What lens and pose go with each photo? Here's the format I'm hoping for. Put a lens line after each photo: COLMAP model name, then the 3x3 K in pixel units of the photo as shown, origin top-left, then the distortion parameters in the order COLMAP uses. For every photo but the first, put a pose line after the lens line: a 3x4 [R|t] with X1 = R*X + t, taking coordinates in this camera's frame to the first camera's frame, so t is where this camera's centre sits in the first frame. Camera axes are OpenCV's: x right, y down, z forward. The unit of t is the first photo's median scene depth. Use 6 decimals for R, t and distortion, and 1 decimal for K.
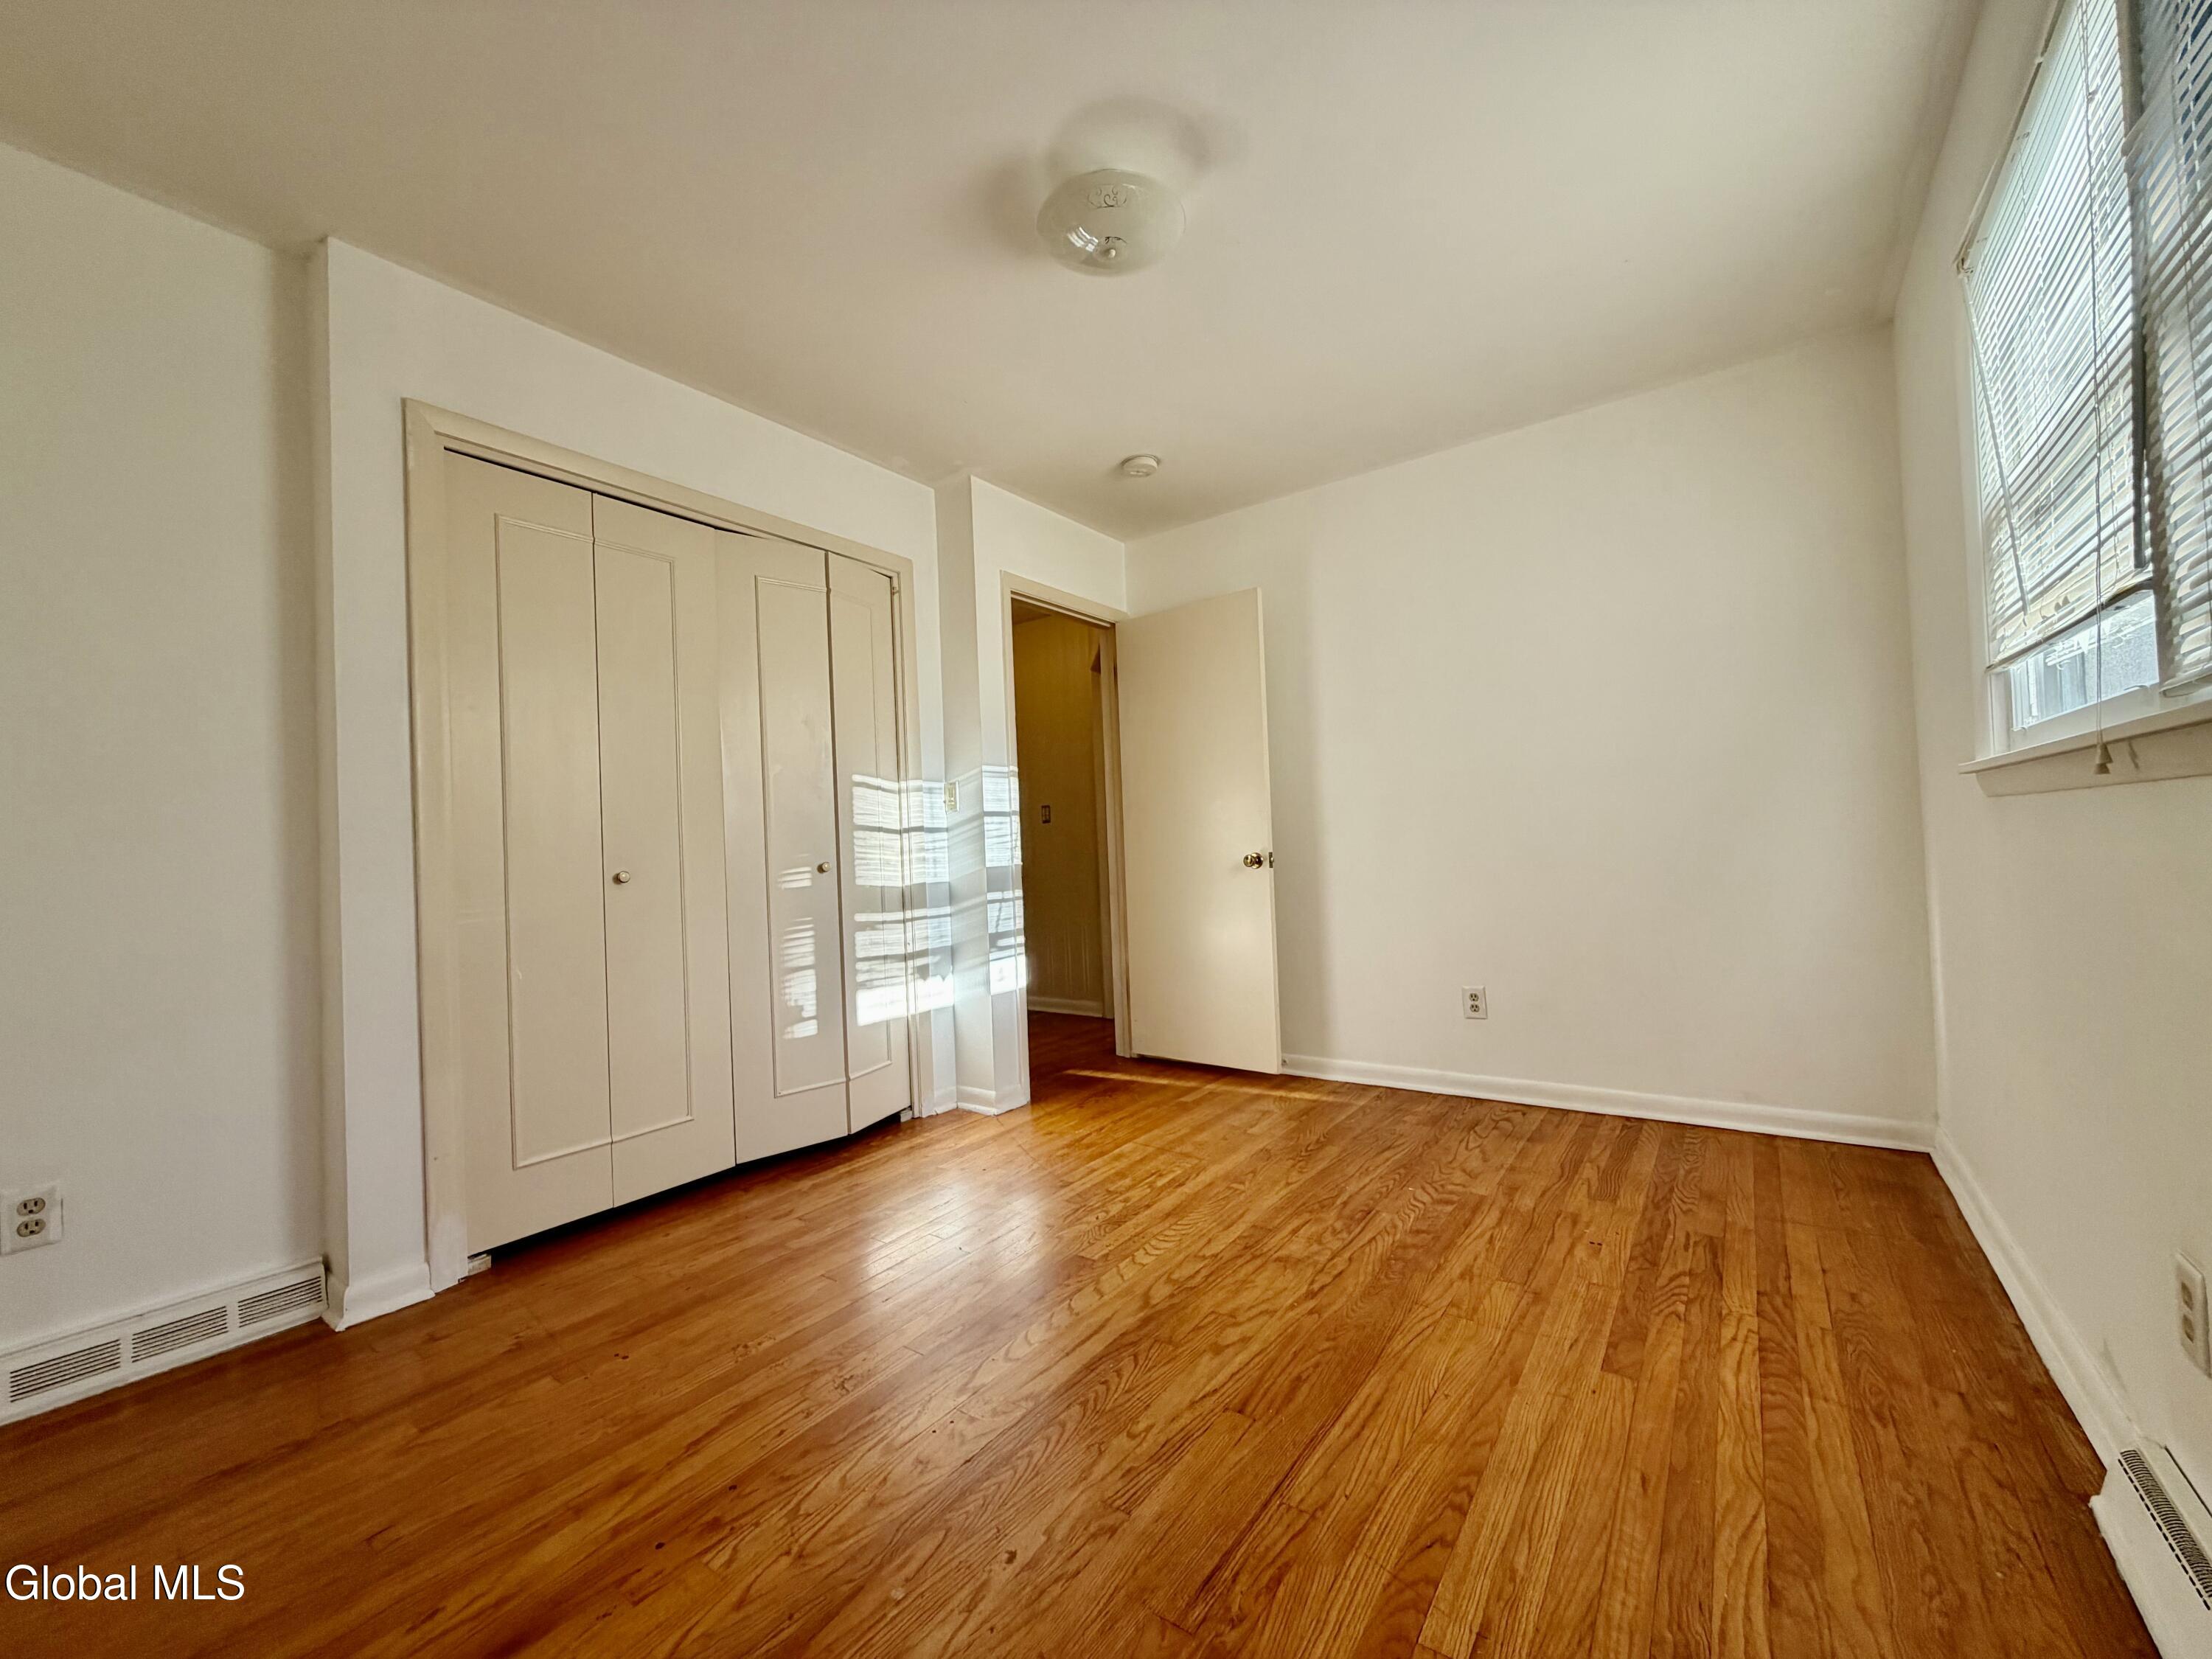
lens RADIAL K [[881.9, 0, 1101.8], [0, 881.9, 831.3], [0, 0, 1]] dist [-0.000296, -0.000020]
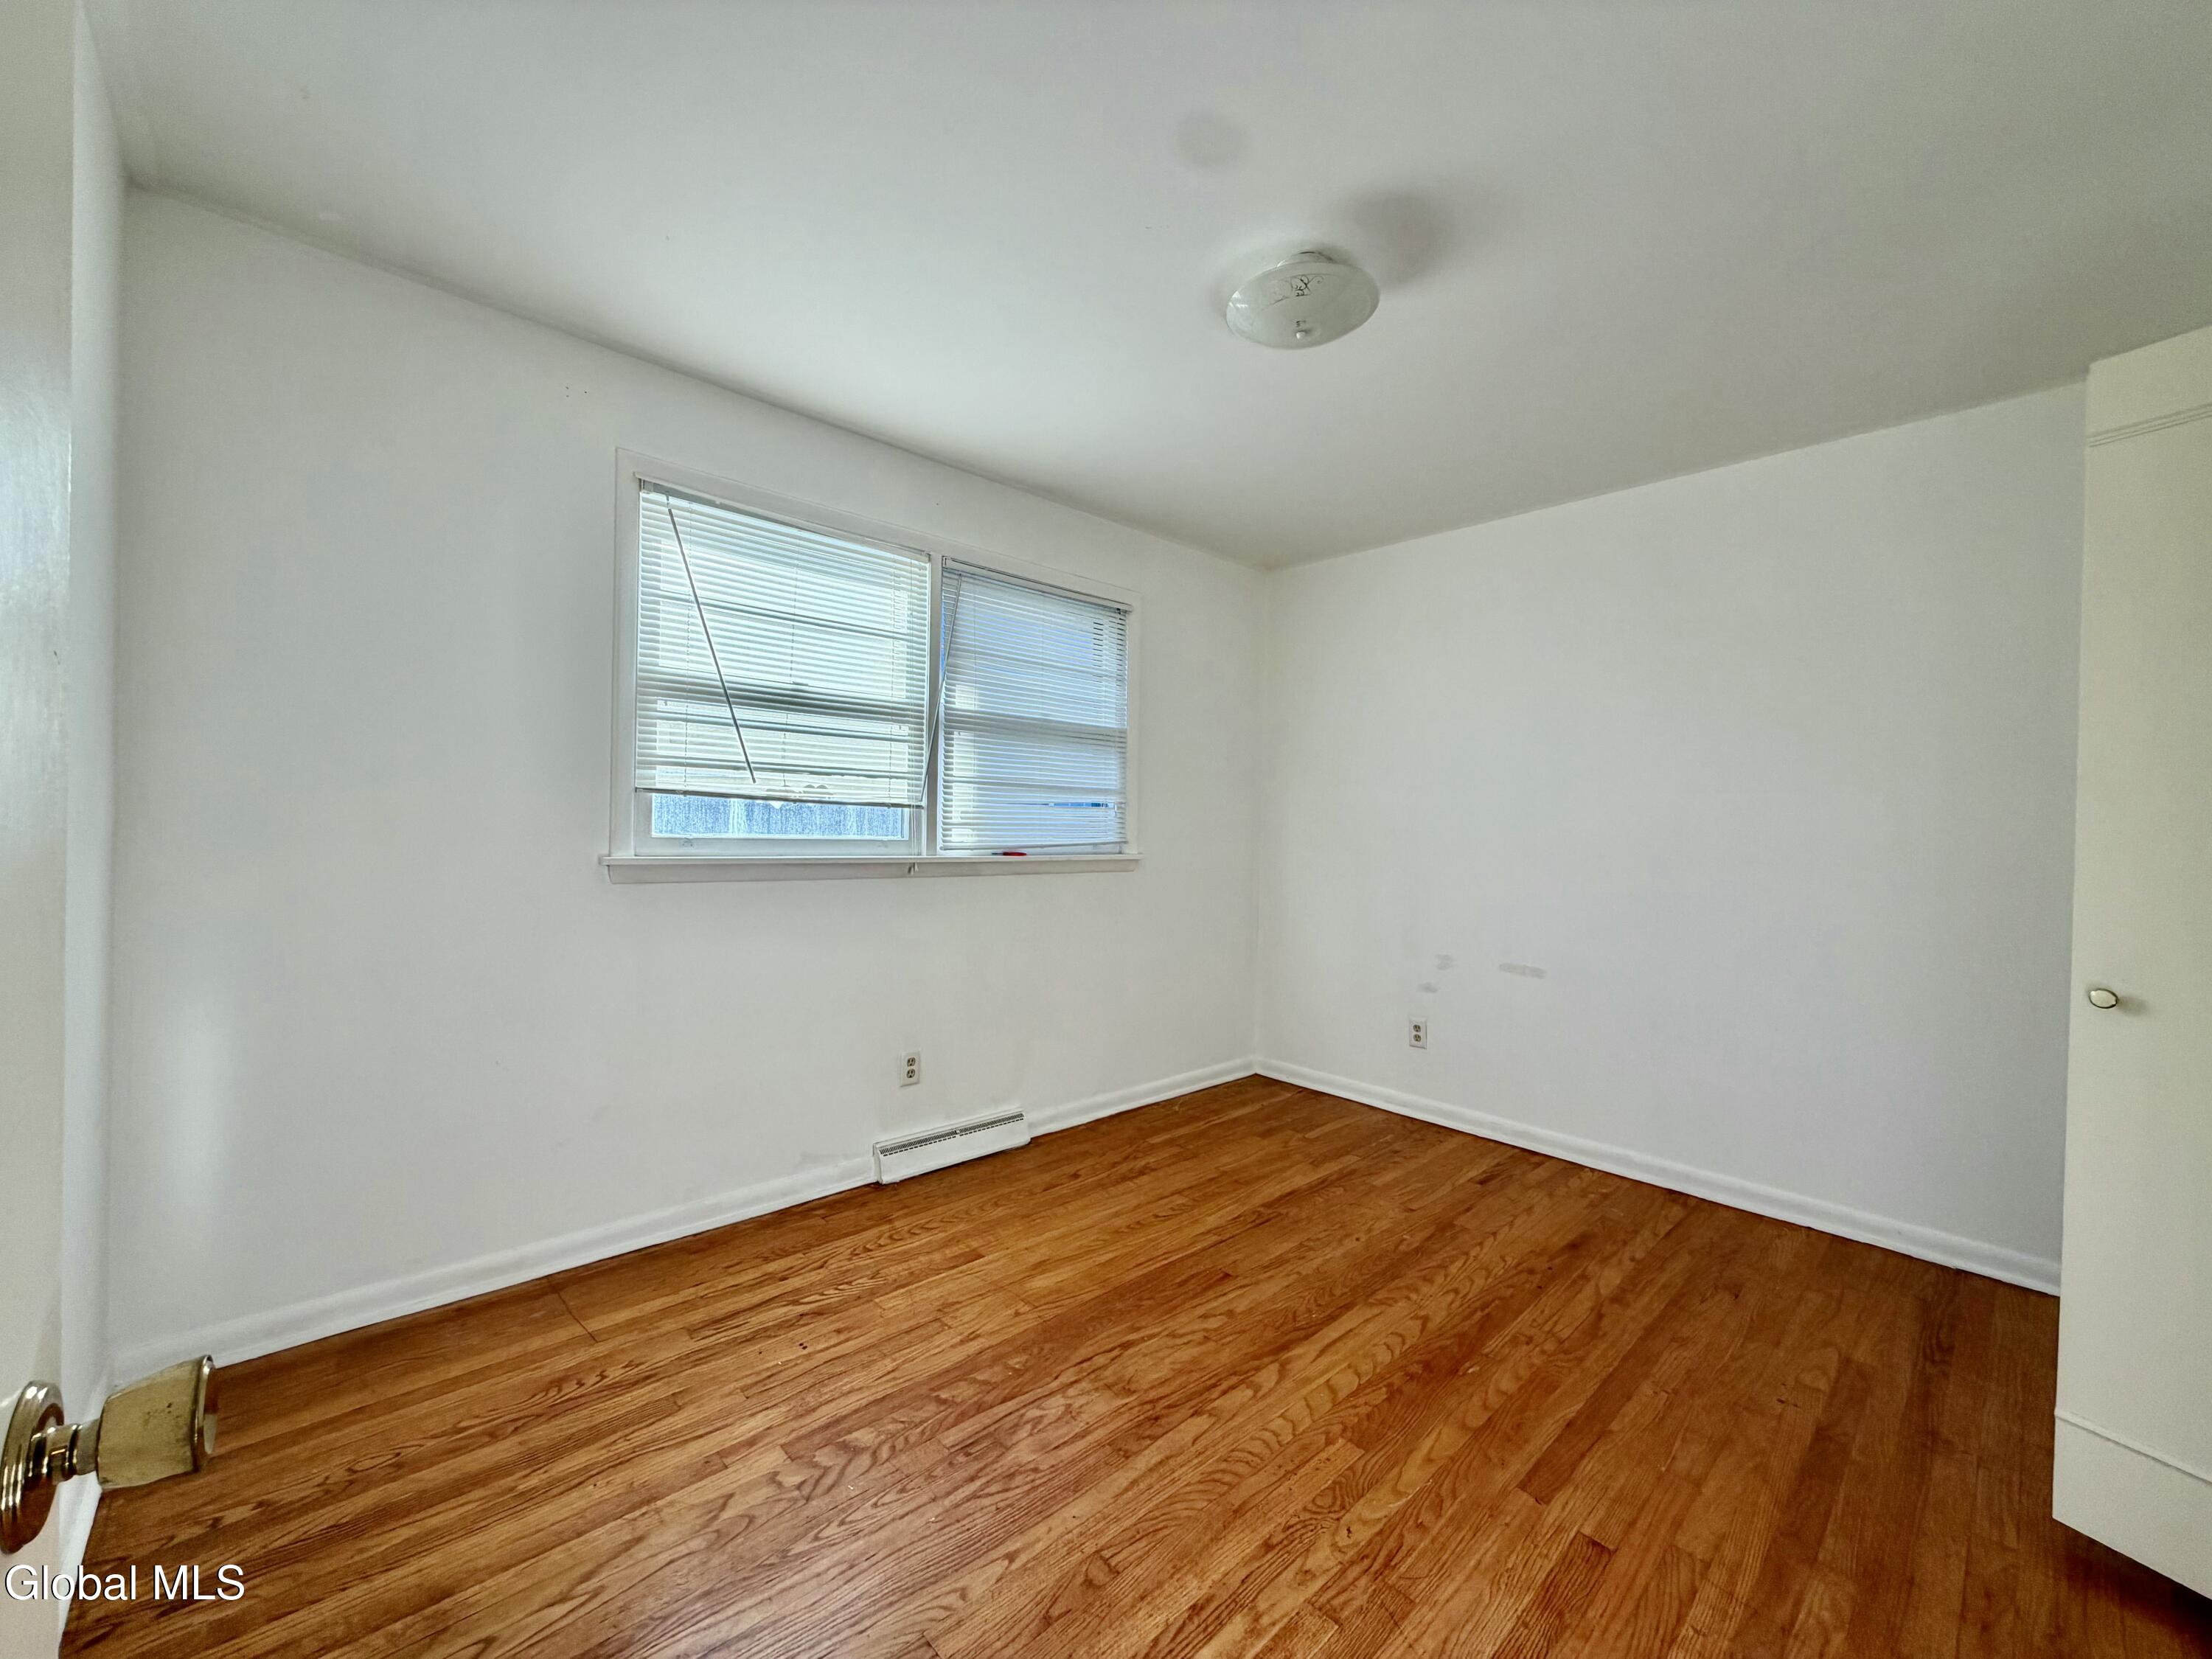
lens RADIAL K [[881.9, 0, 1101.8], [0, 881.9, 831.3], [0, 0, 1]] dist [-0.000296, -0.000020]
pose [[-0.981143, 0.016517, 0.192578, 0.044031], [0.012297, 0.999658, -0.023090, -0.067657], [-0.192893, -0.020286, -0.981010, 1.848087]]
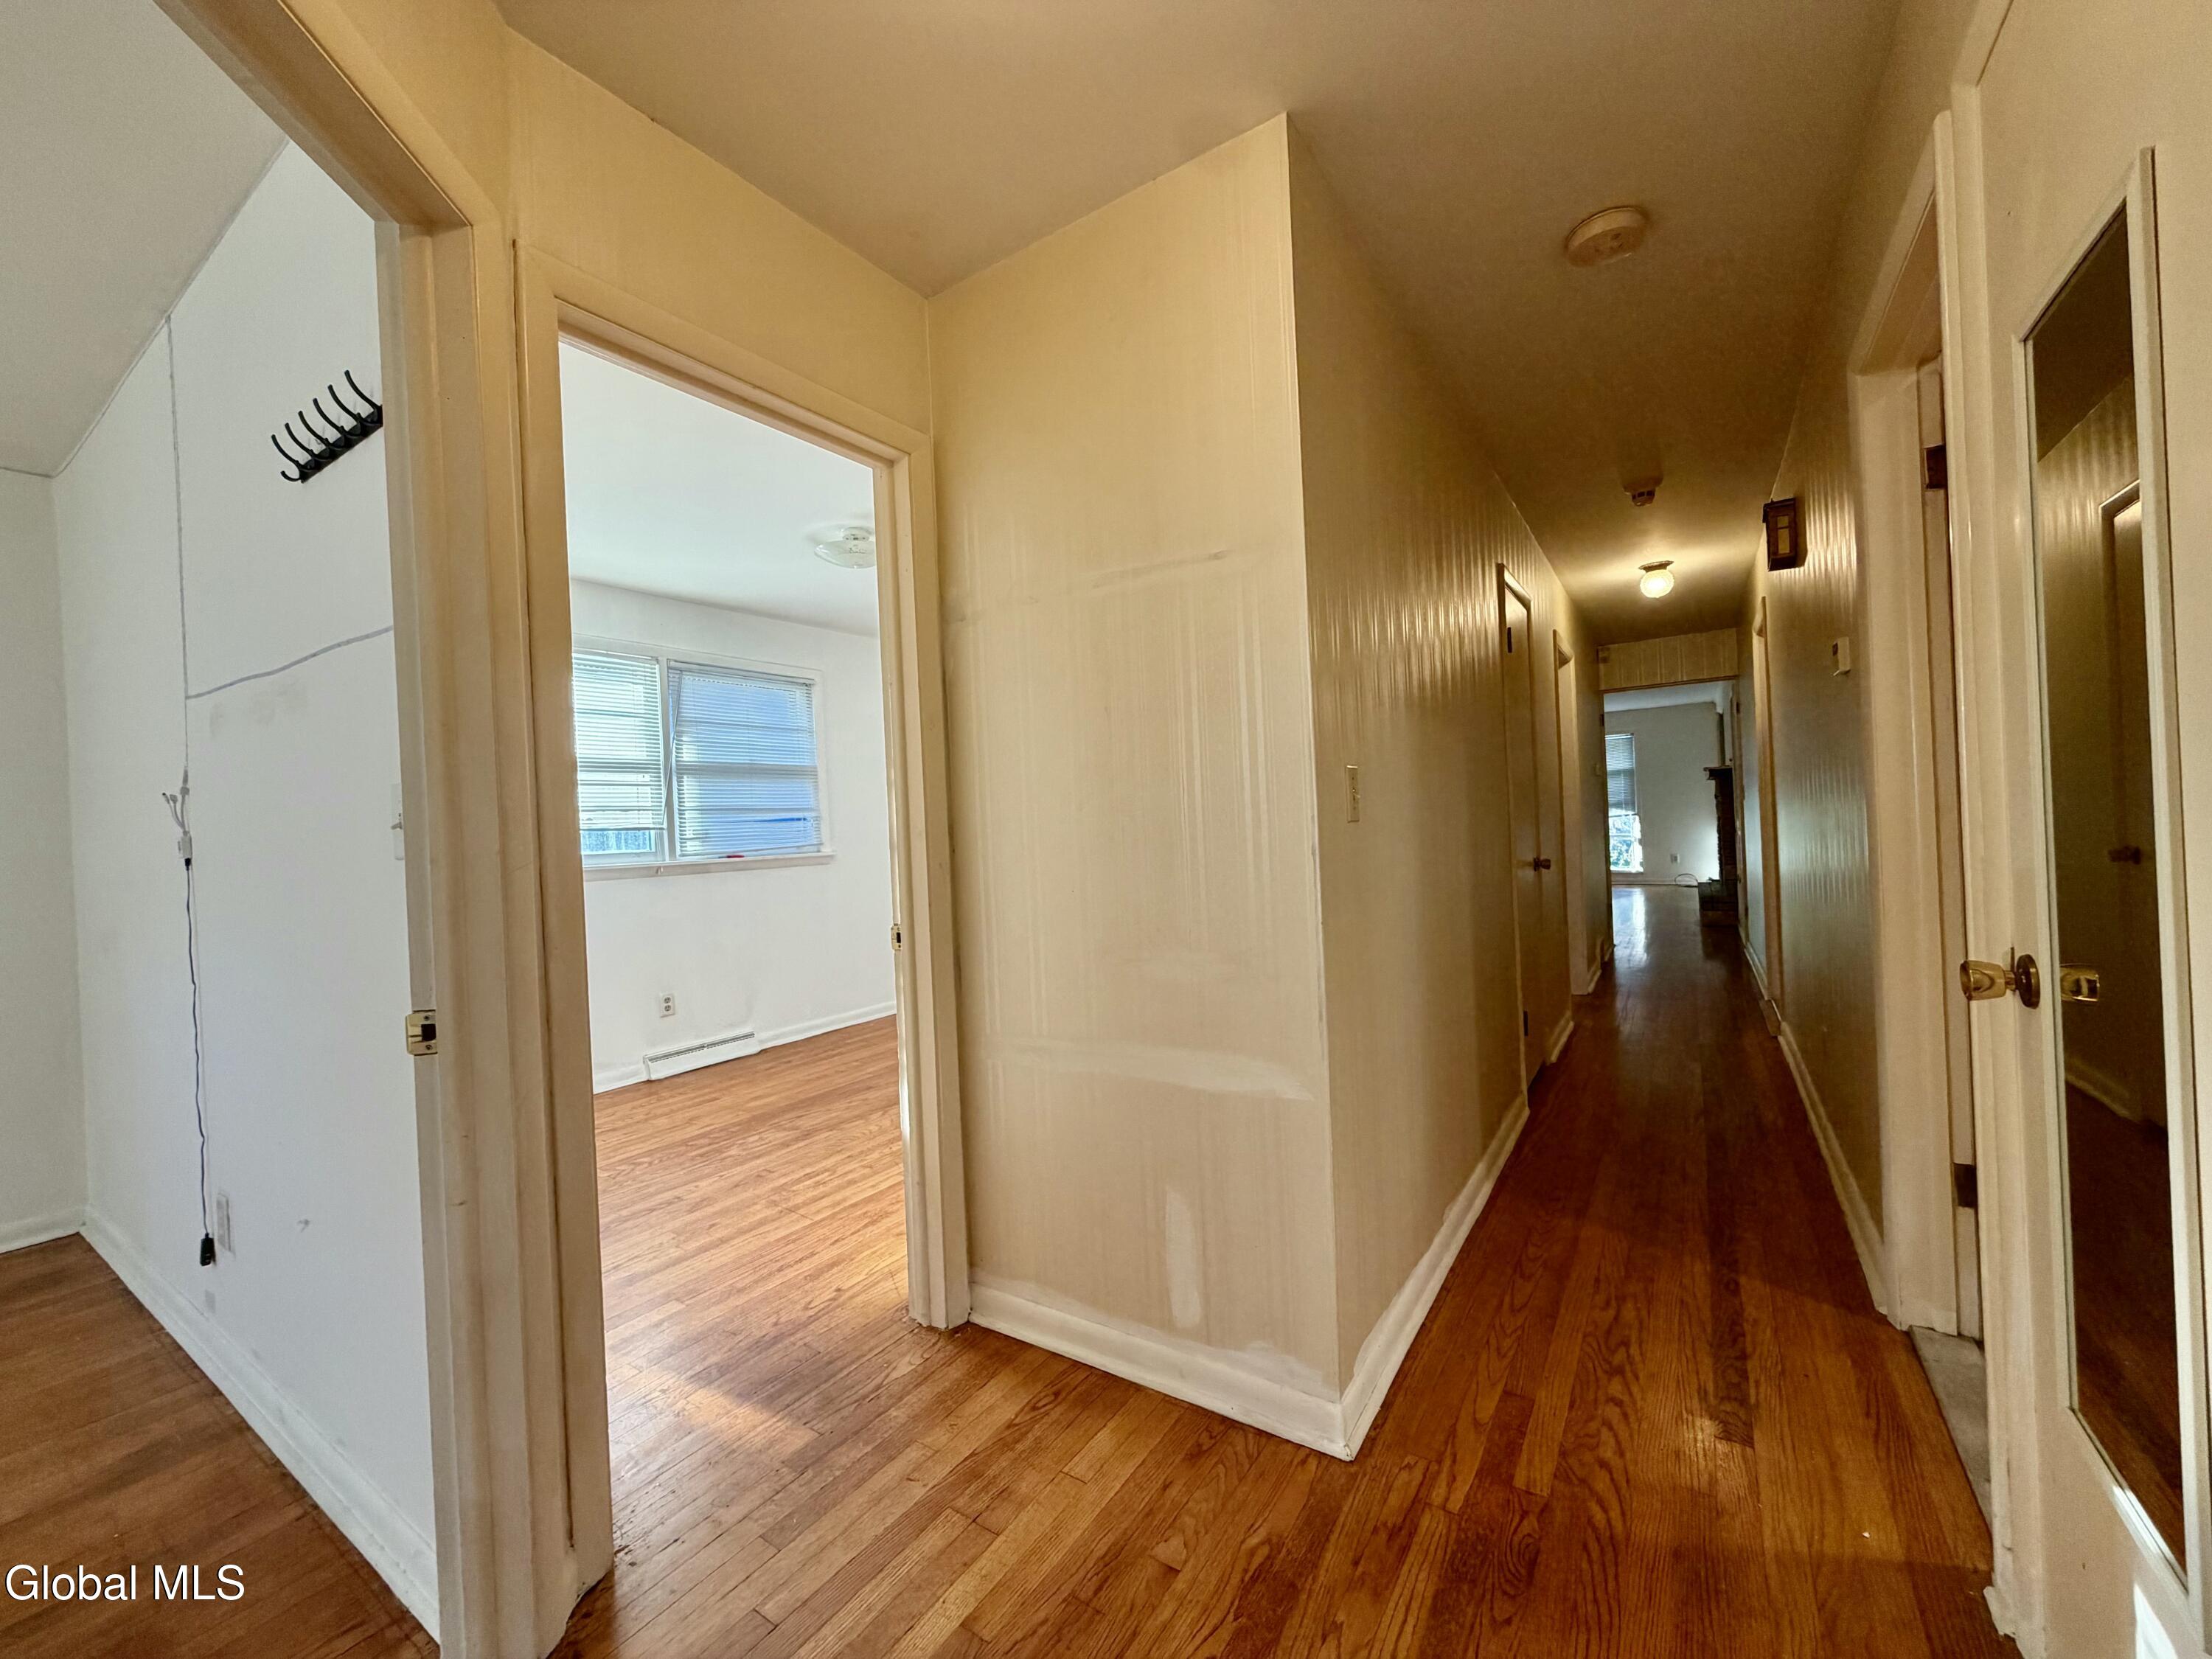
lens RADIAL K [[881.9, 0, 1101.8], [0, 881.9, 831.3], [0, 0, 1]] dist [-0.000296, -0.000020]
pose [[-0.995460, 0.085419, -0.041976, -0.354698], [0.086237, 0.996111, -0.018064, -0.008166], [0.040270, -0.021602, -0.998955, 2.662915]]
